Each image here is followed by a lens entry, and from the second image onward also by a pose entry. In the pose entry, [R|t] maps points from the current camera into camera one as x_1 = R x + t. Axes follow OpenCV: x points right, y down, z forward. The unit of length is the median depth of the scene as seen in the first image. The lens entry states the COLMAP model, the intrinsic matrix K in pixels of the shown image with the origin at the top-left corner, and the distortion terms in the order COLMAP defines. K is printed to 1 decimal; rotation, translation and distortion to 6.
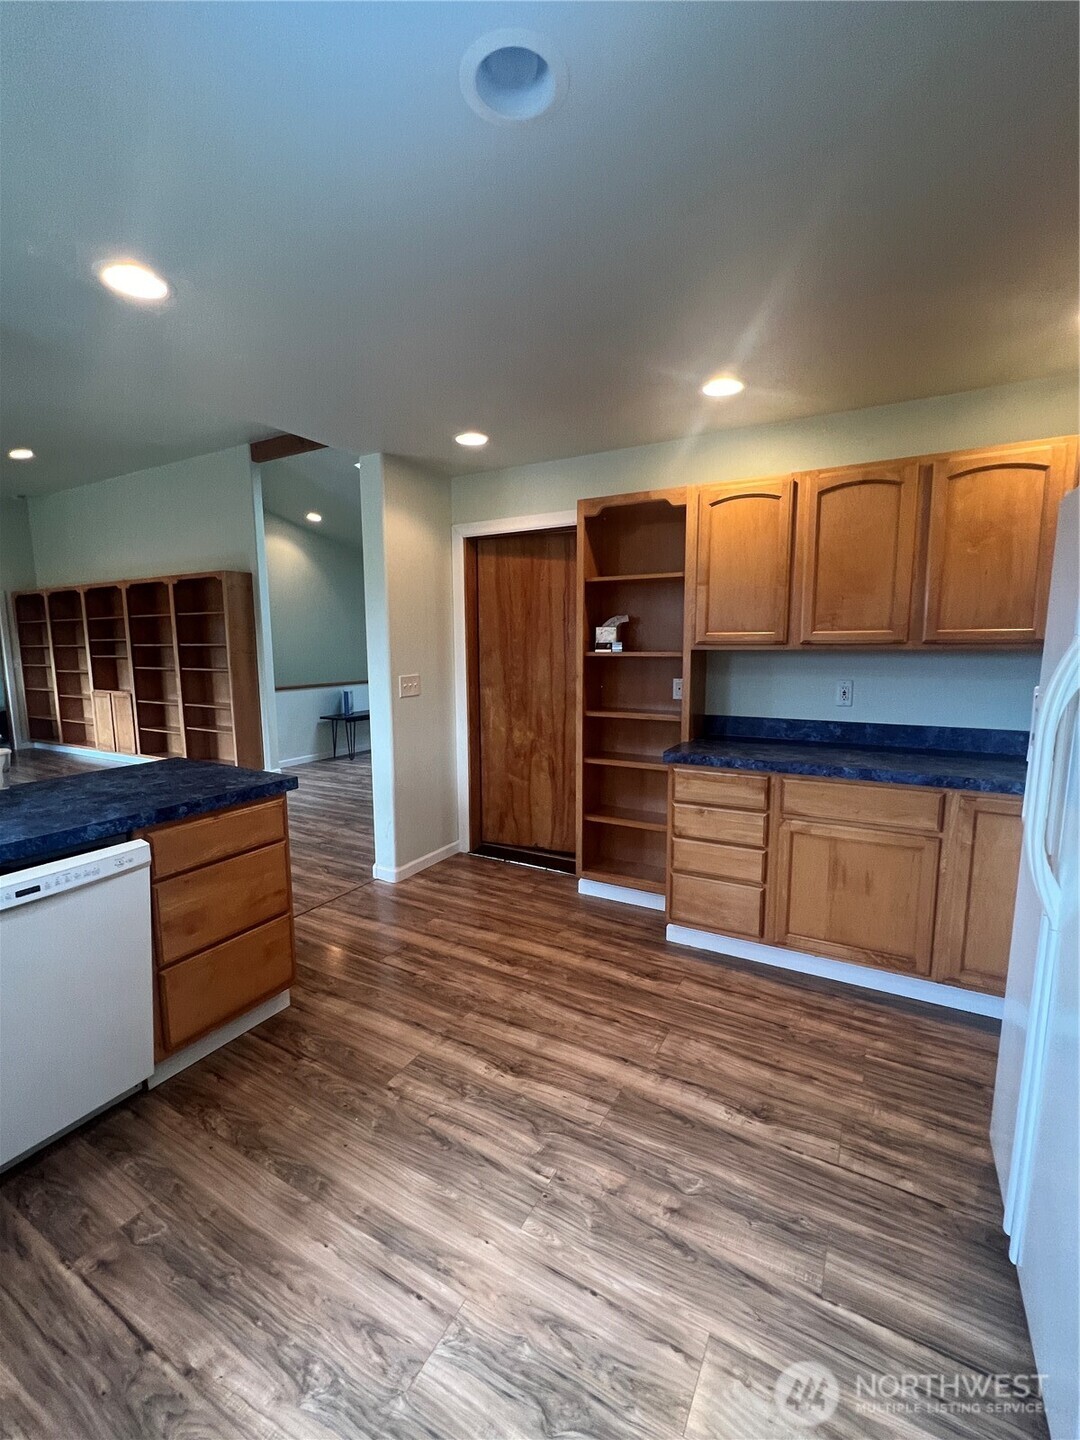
lens RADIAL K [[617.2, 0, 536.6], [0, 617.2, 721.5], [0, 0, 1]] dist [-0.000063, 0.000197]
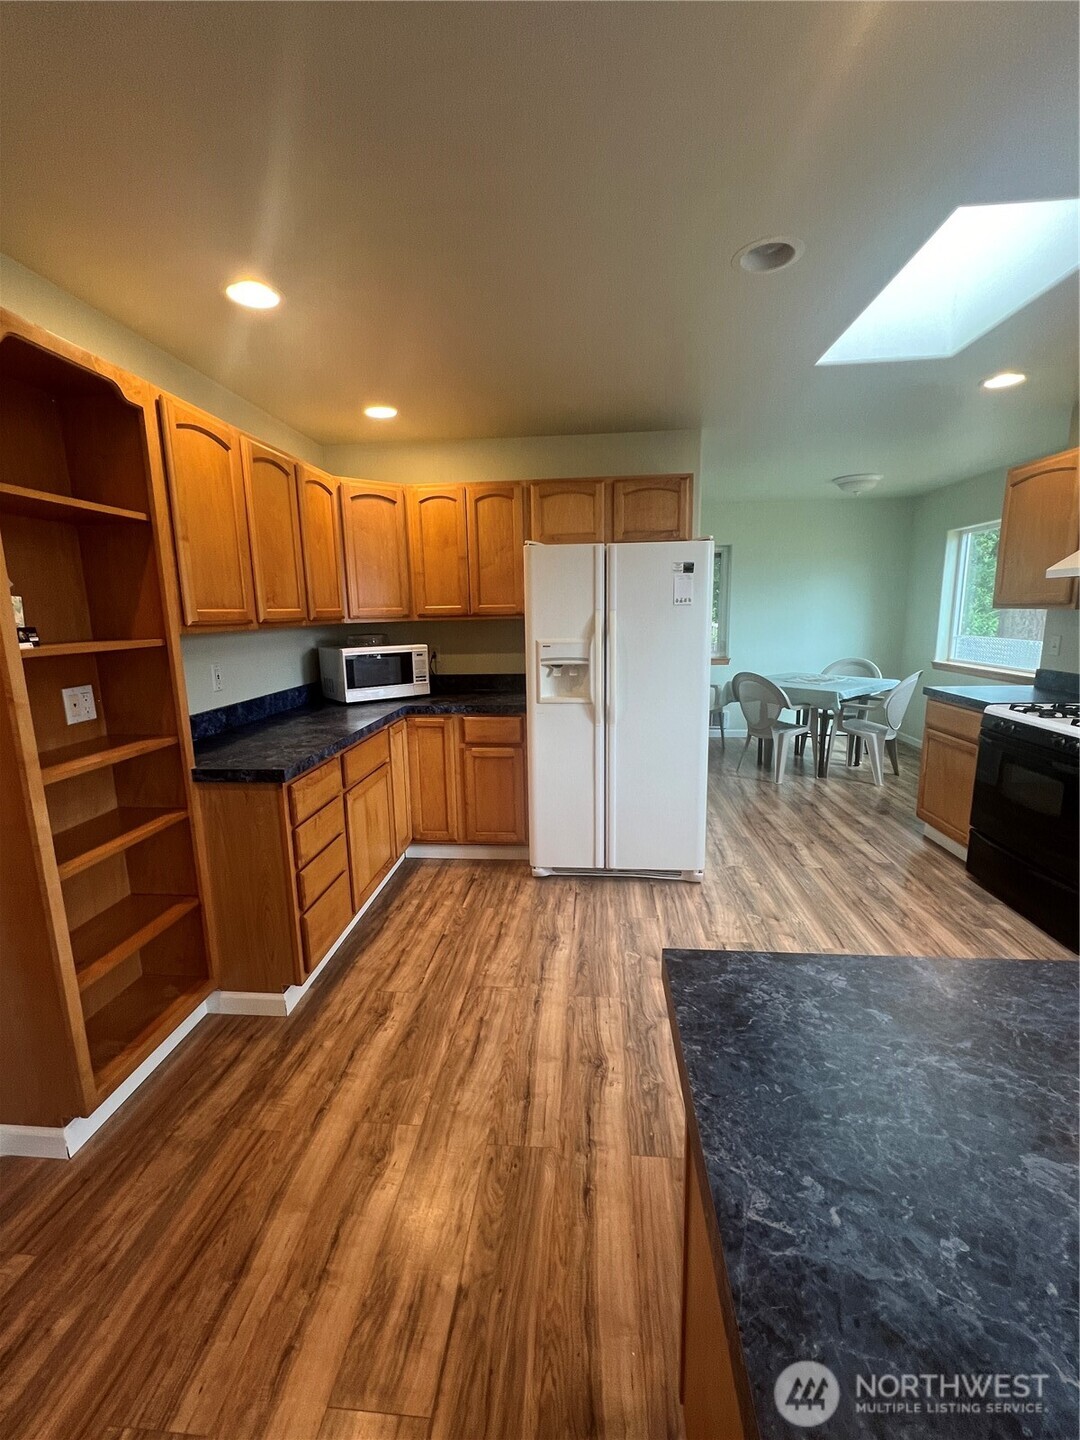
lens RADIAL K [[617.2, 0, 536.6], [0, 617.2, 721.5], [0, 0, 1]] dist [-0.000063, 0.000197]
pose [[-0.414772, -0.147062, 0.897963, -0.752890], [0.139479, 0.964915, 0.222452, -0.167289], [-0.899172, 0.217514, -0.379707, 1.294919]]
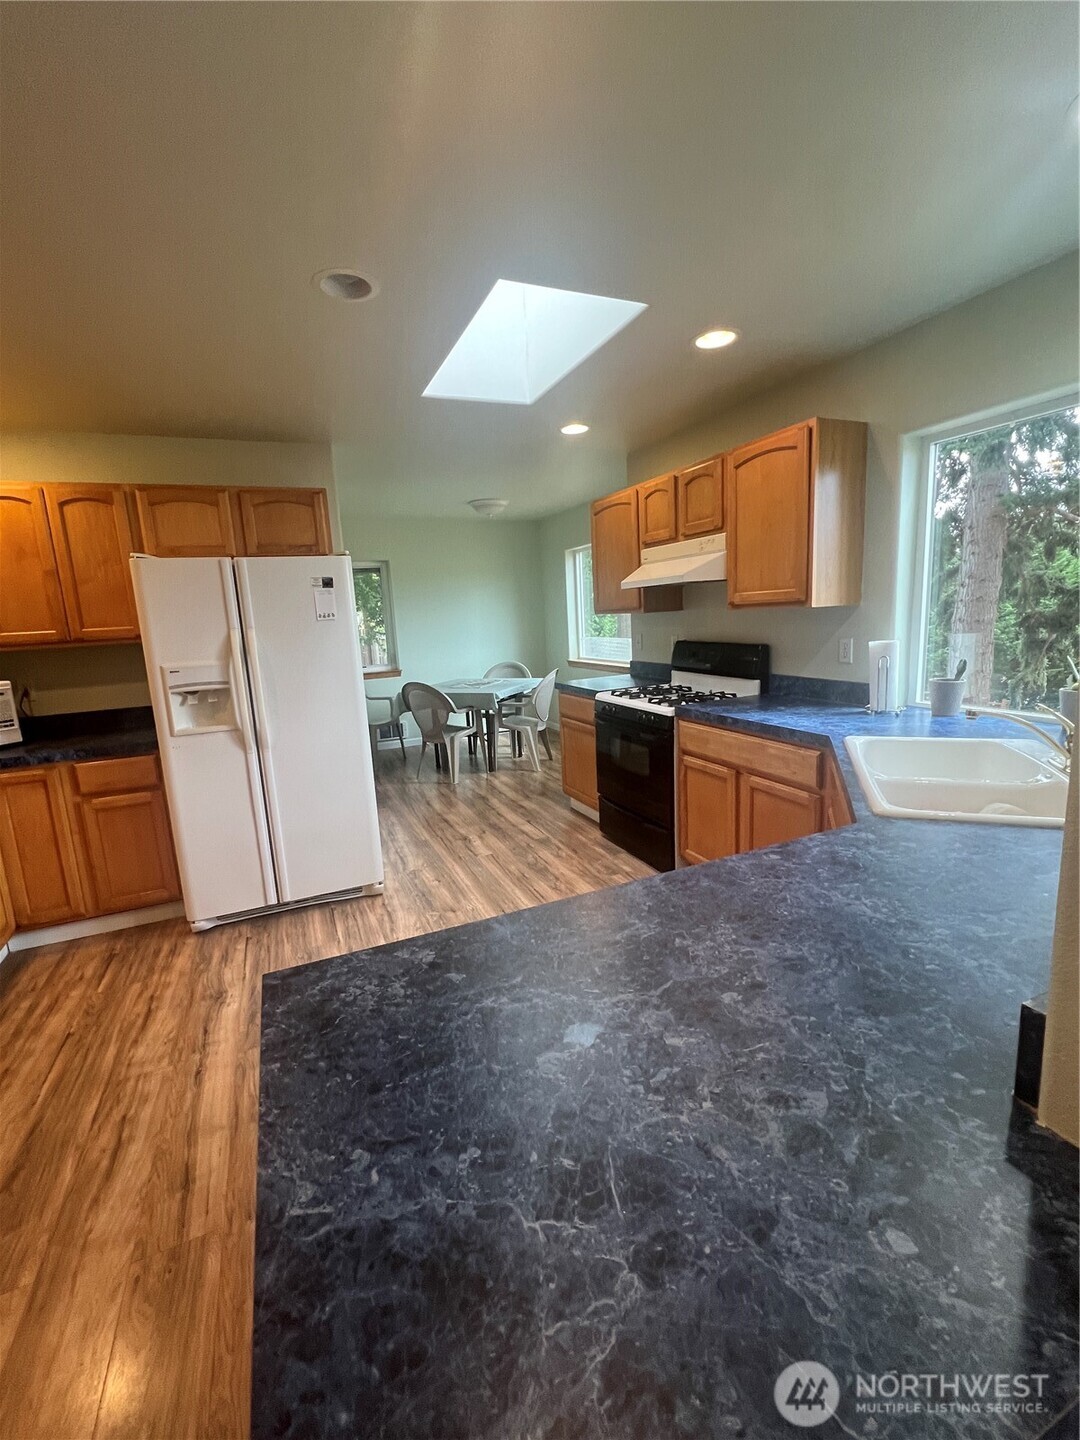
lens RADIAL K [[617.2, 0, 536.6], [0, 617.2, 721.5], [0, 0, 1]] dist [-0.000063, 0.000197]
pose [[-0.796686, -0.055199, 0.601868, -0.816092], [0.137240, 0.953286, 0.269091, -0.156204], [-0.588606, 0.296982, -0.751894, 1.239449]]
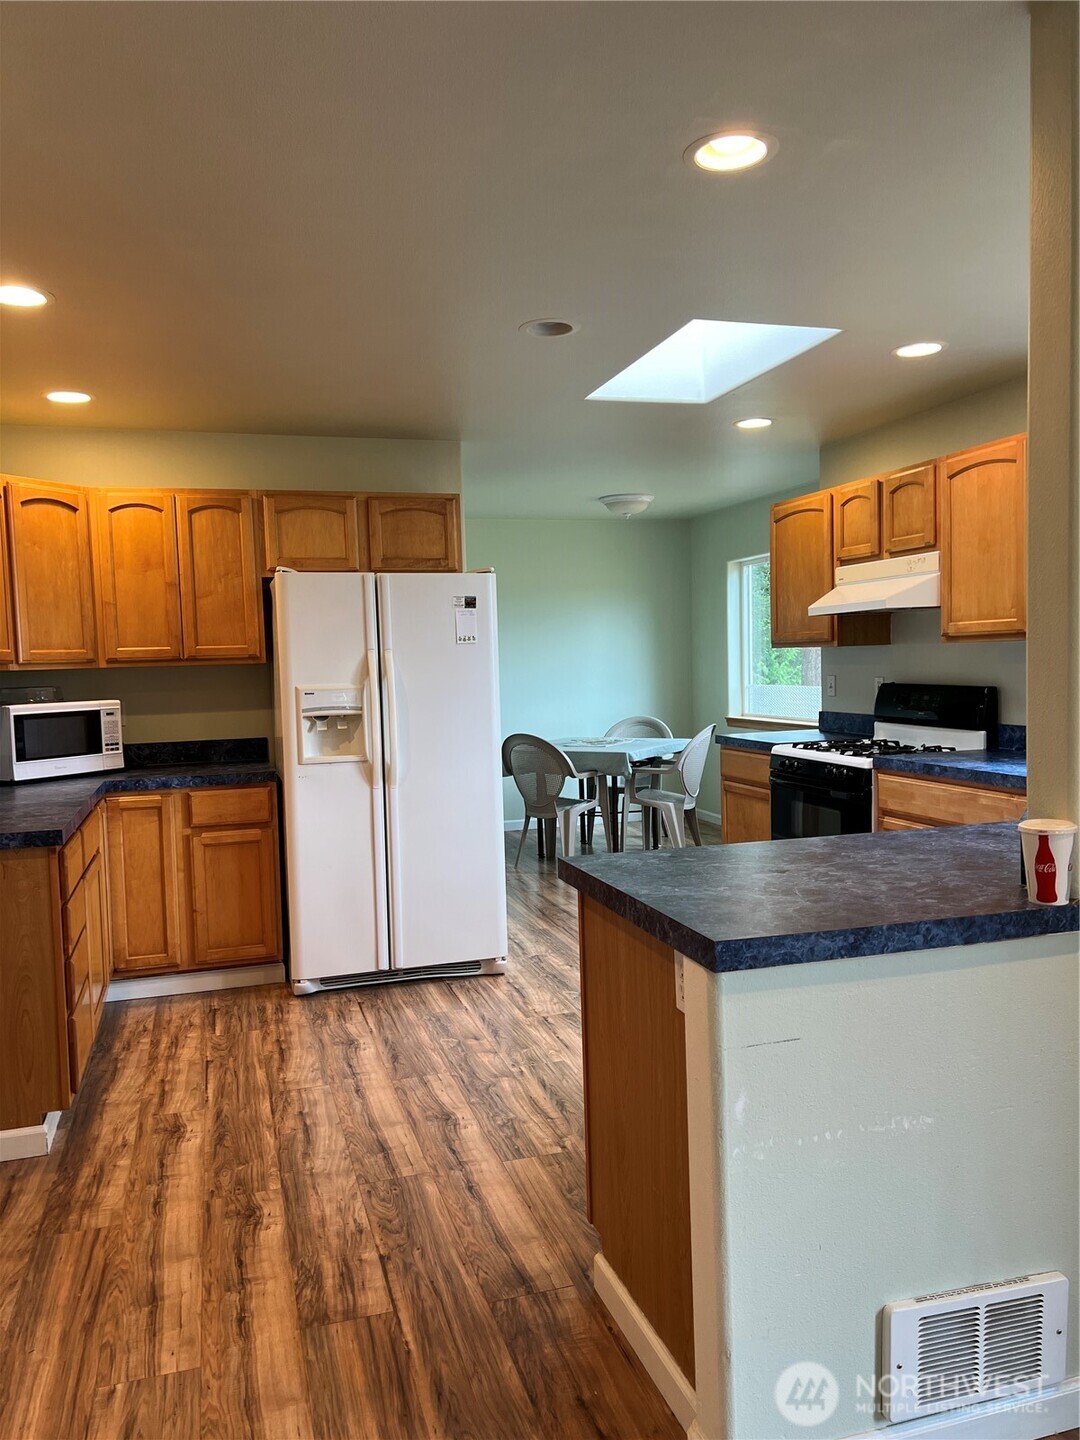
lens RADIAL K [[1077.3, 0, 526.7], [0, 1077.3, 726.2], [0, 0, 1]] dist [0.064179, -0.069607]
pose [[-0.719714, -0.014564, 0.694118, -1.170356], [0.123576, 0.981128, 0.148719, -0.207082], [-0.683184, 0.192812, -0.704332, 1.866009]]
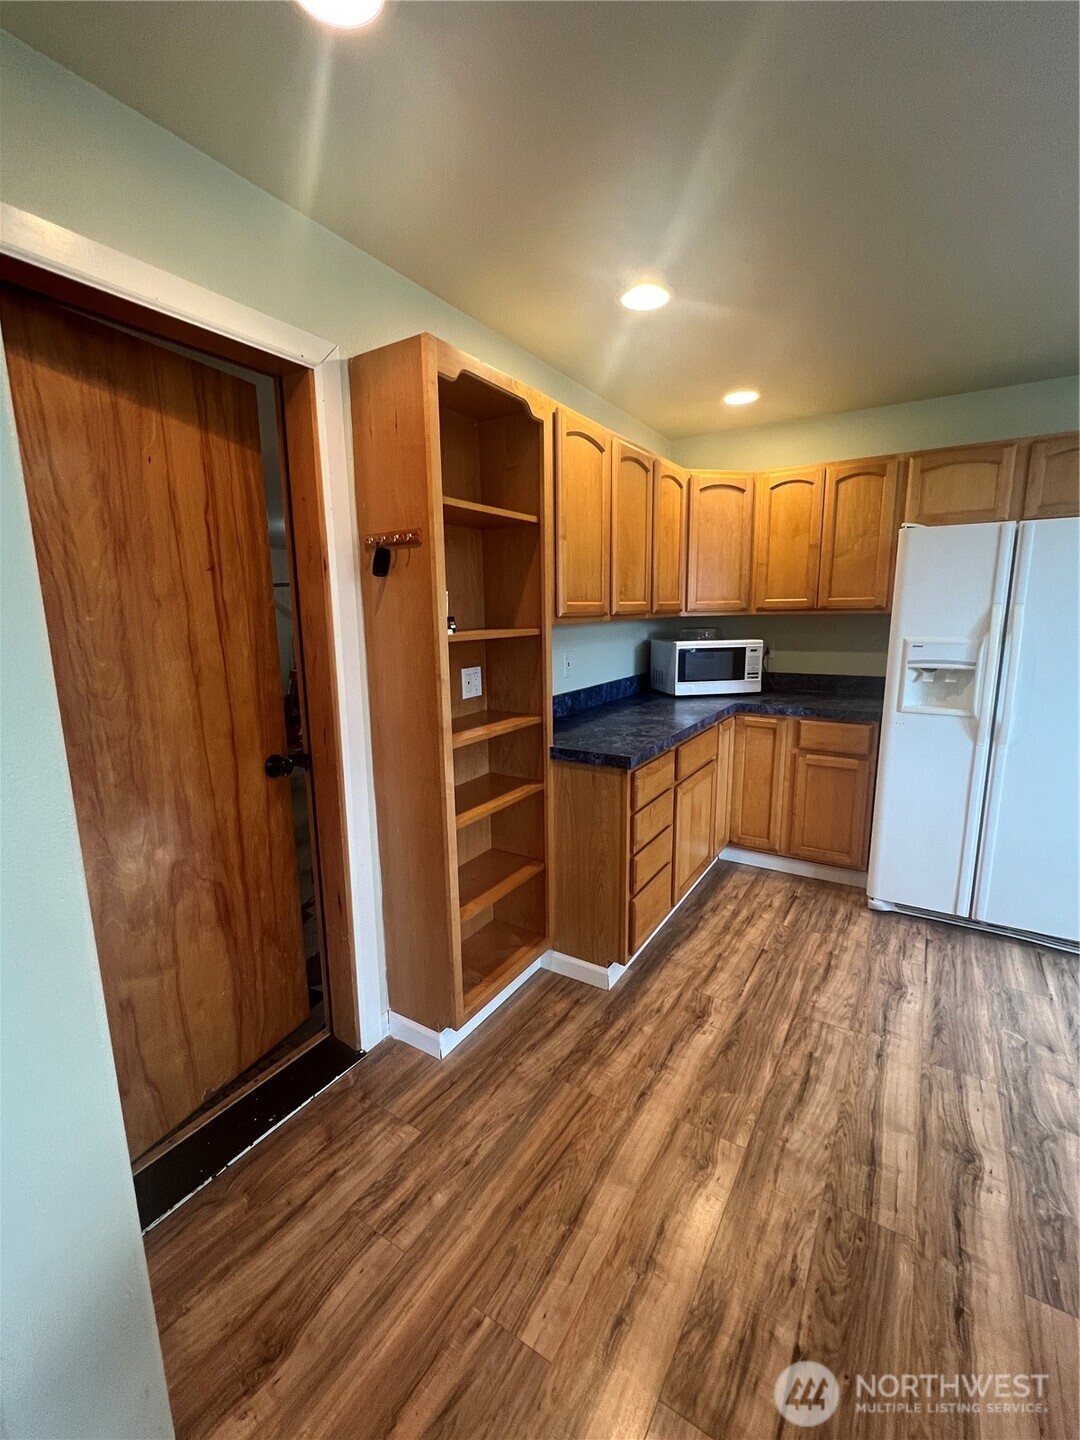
lens RADIAL K [[617.2, 0, 536.6], [0, 617.2, 721.5], [0, 0, 1]] dist [-0.000063, 0.000197]
pose [[0.047362, -0.173618, 0.983673, -0.714624], [0.142651, 0.975860, 0.165371, -0.178459], [-0.988639, 0.132490, 0.070986, 1.372317]]
